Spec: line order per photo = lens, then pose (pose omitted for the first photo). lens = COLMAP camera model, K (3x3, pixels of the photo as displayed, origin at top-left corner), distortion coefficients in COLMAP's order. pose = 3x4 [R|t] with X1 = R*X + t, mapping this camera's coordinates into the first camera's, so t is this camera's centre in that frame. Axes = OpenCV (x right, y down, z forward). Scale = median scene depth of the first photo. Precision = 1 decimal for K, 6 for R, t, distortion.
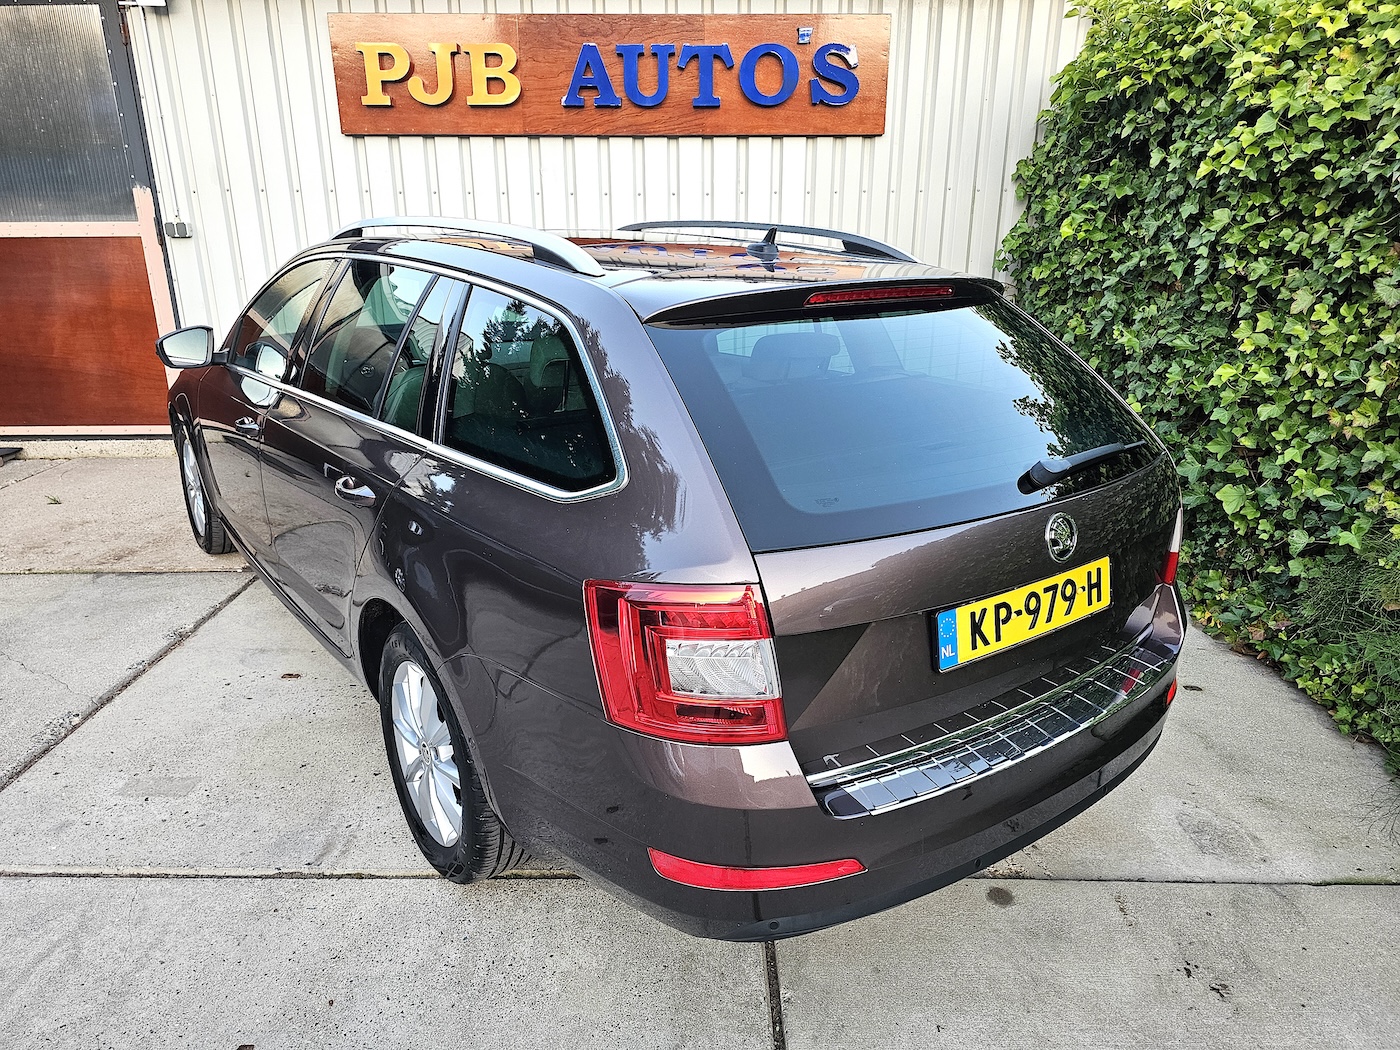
lens RADIAL K [[938.4, 0, 704.3], [0, 938.4, 529.5], [0, 0, 1]] dist [0.044383, -0.041280]
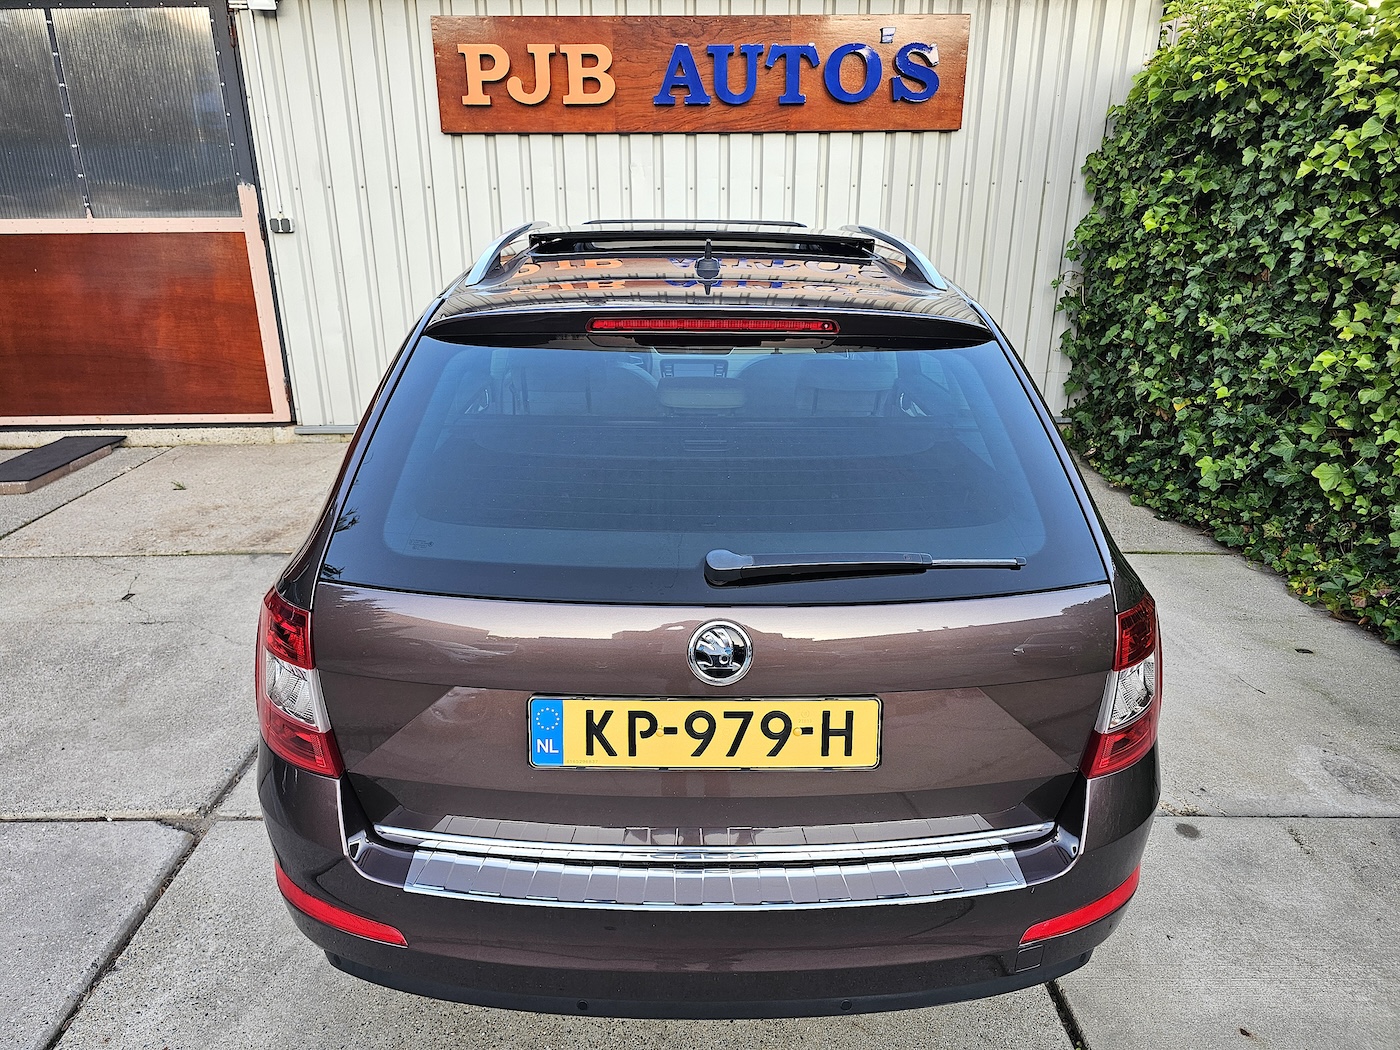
lens RADIAL K [[937.5, 0, 694.0], [0, 937.5, 528.2], [0, 0, 1]] dist [0.040258, -0.036681]
pose [[0.999952, -0.007305, 0.006591, -0.140116], [0.007189, 0.999821, 0.017524, 0.001727], [-0.006718, -0.017476, 0.999825, -0.058585]]
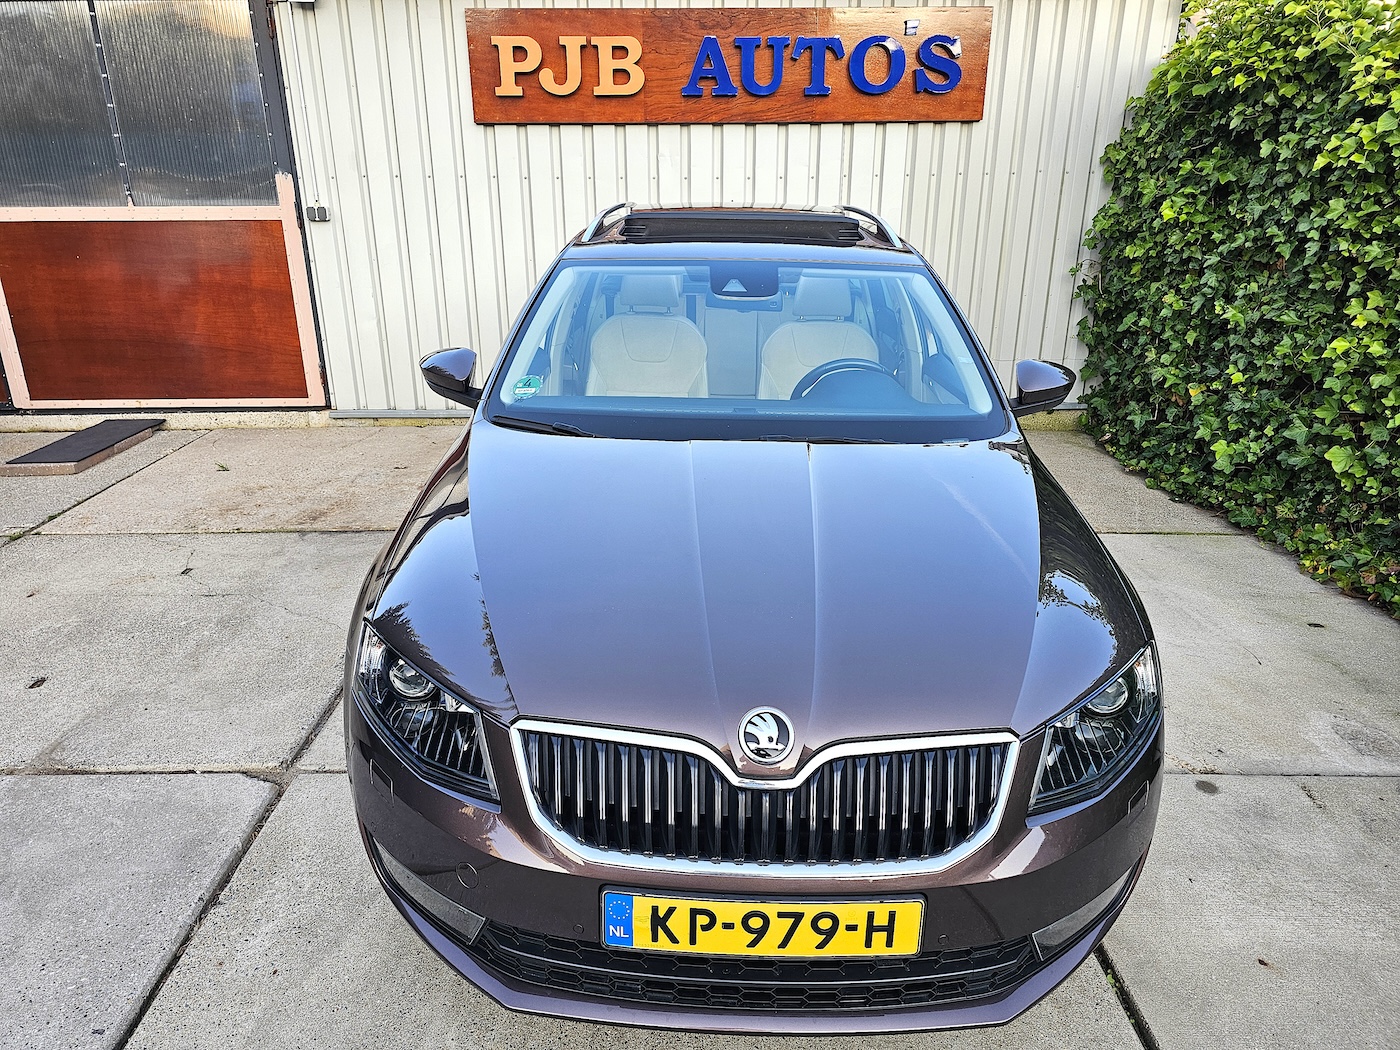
lens RADIAL K [[936.1, 0, 695.5], [0, 936.1, 529.8], [0, 0, 1]] dist [0.041579, -0.036916]
pose [[0.999985, -0.004526, 0.003187, -0.169534], [0.004425, 0.999505, 0.031149, 0.010539], [-0.003327, -0.031135, 0.999510, -0.093968]]
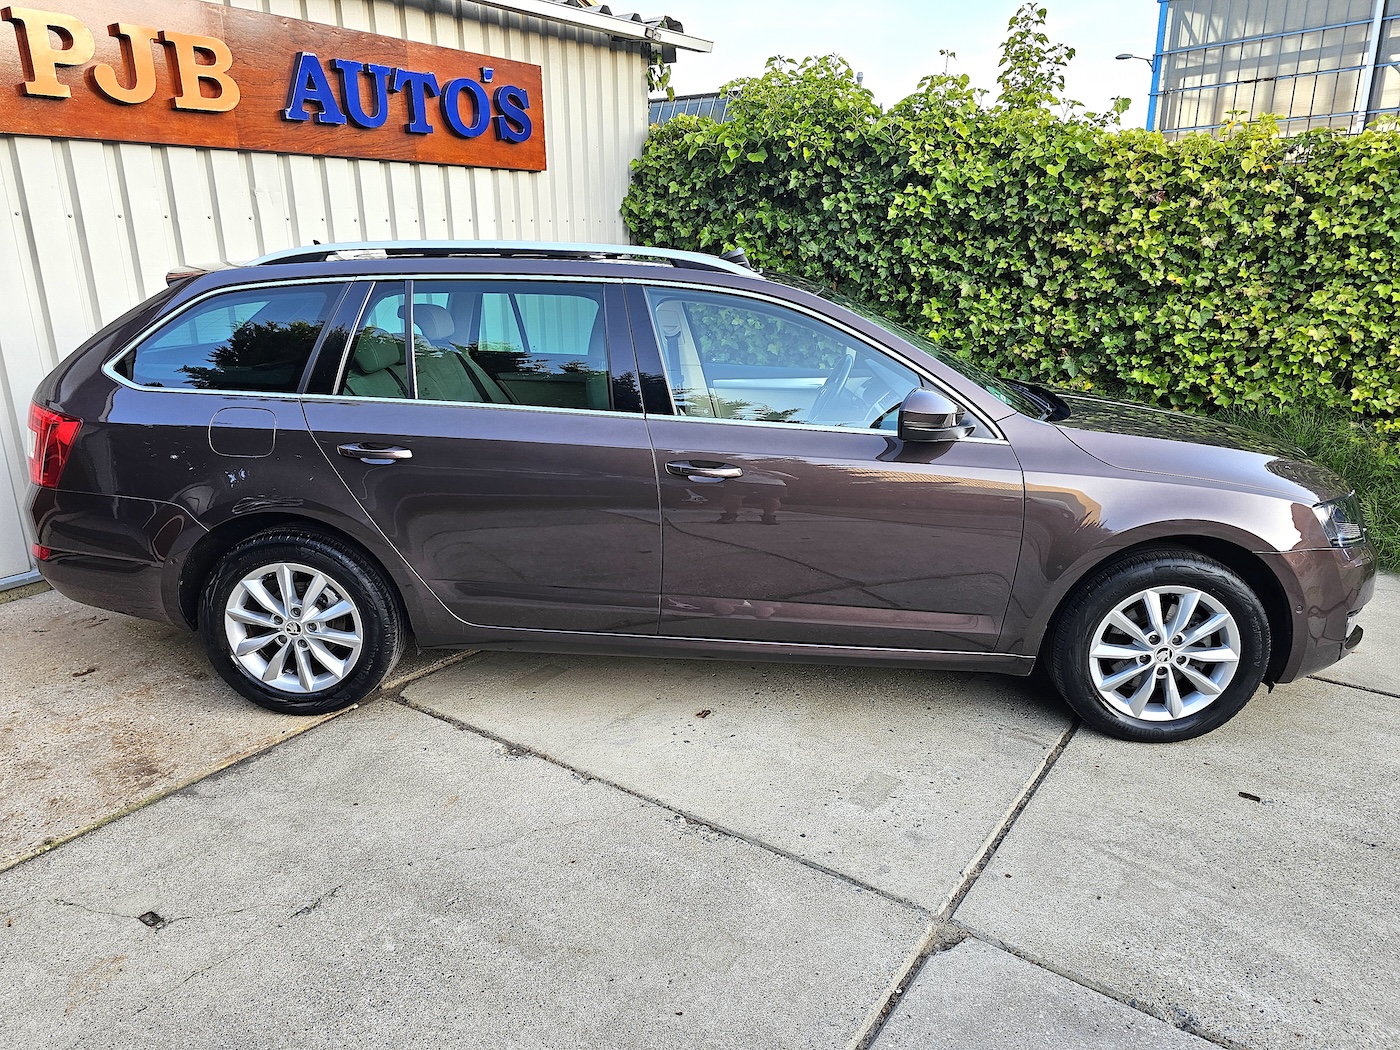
lens RADIAL K [[940.7, 0, 699.2], [0, 940.7, 529.6], [0, 0, 1]] dist [0.035681, -0.032996]
pose [[0.588448, -0.243492, 0.771000, -0.826354], [0.262736, 0.959411, 0.102468, -0.093445], [-0.764656, 0.142272, 0.628538, 0.263900]]
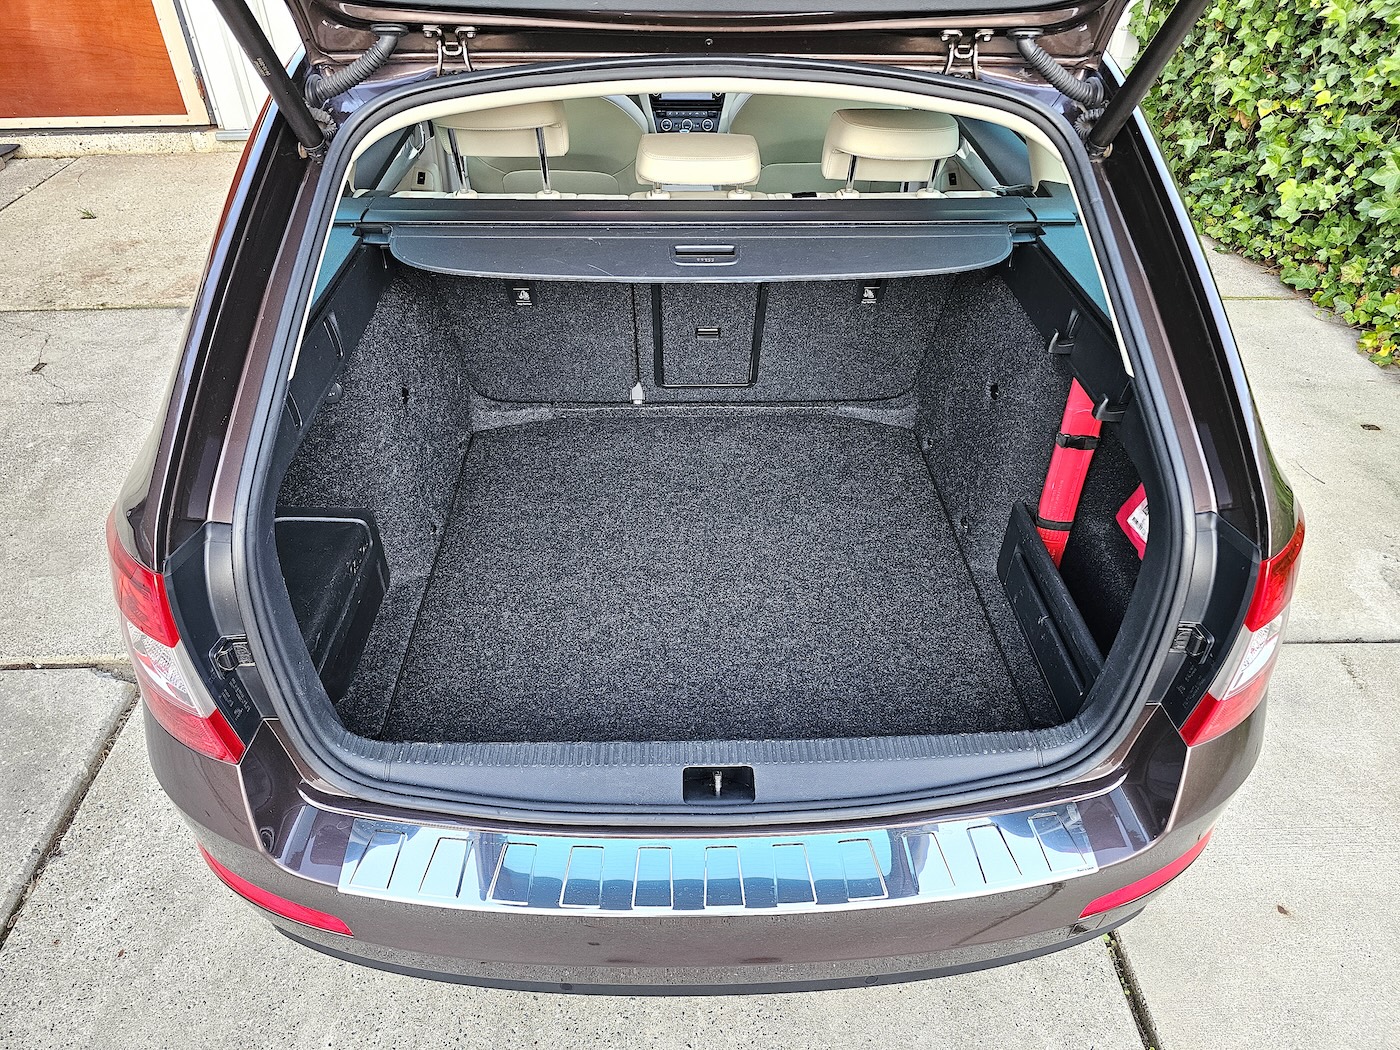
lens RADIAL K [[938.8, 0, 705.1], [0, 938.8, 528.3], [0, 0, 1]] dist [0.031691, -0.027890]
pose [[0.999655, -0.018875, 0.018261, -0.138928], [0.011648, 0.941843, 0.335850, -0.051390], [-0.023538, -0.335522, 0.941738, 0.046281]]
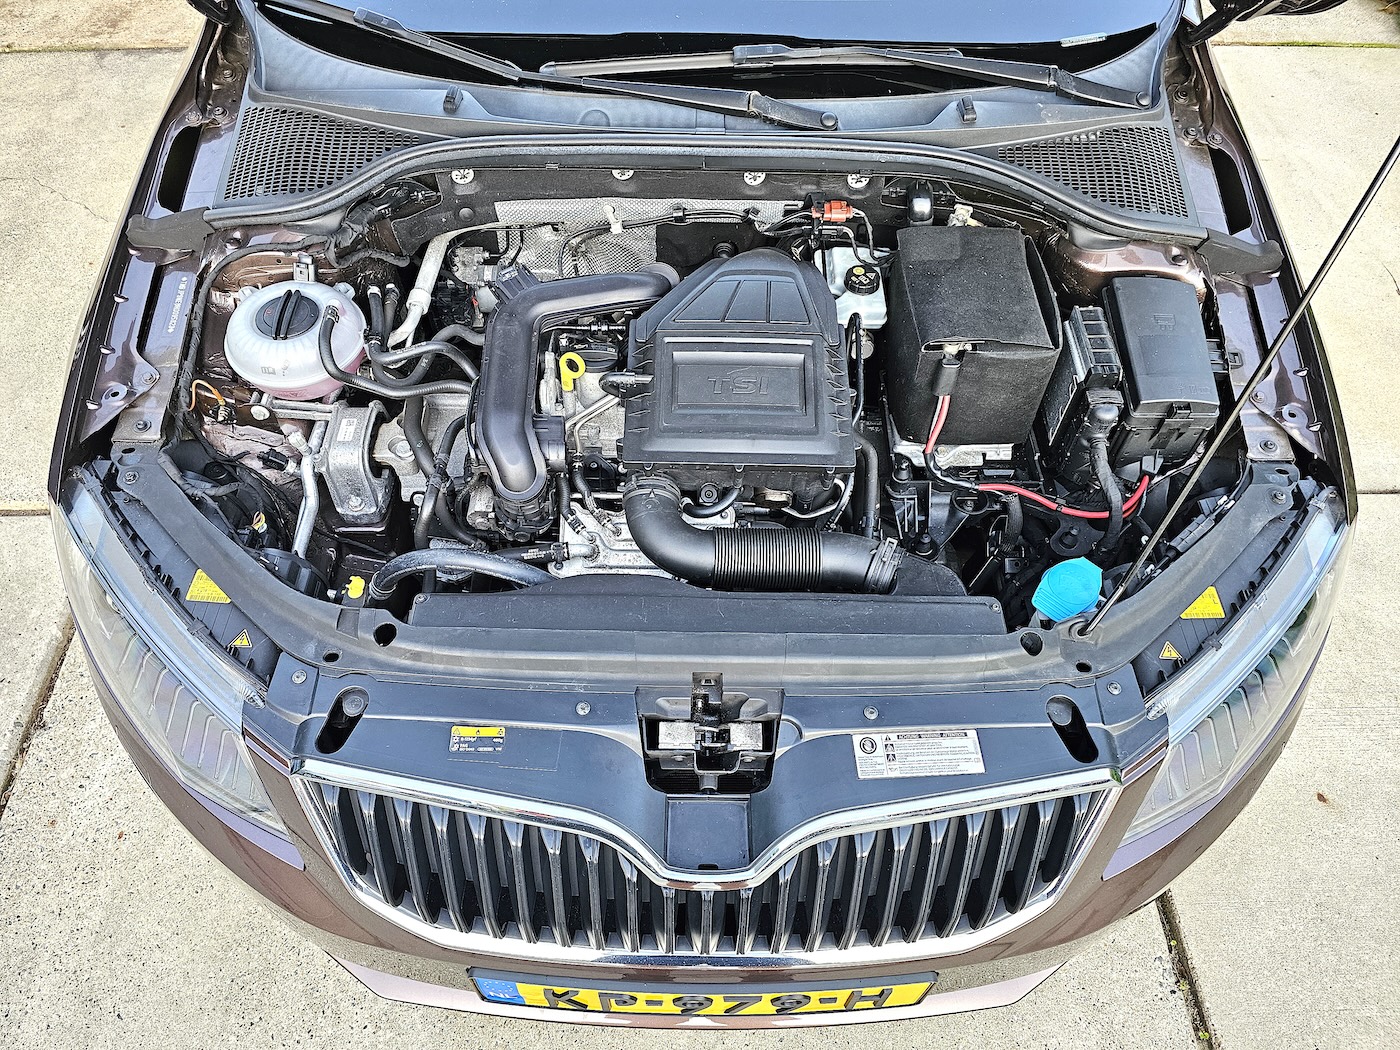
lens RADIAL K [[940.7, 0, 699.2], [0, 940.7, 529.6], [0, 0, 1]] dist [0.035681, -0.032996]
pose [[0.999853, -0.014333, 0.009444, -0.145843], [0.006225, 0.815511, 0.578708, -0.076060], [-0.015996, -0.578564, 0.815480, 0.116350]]
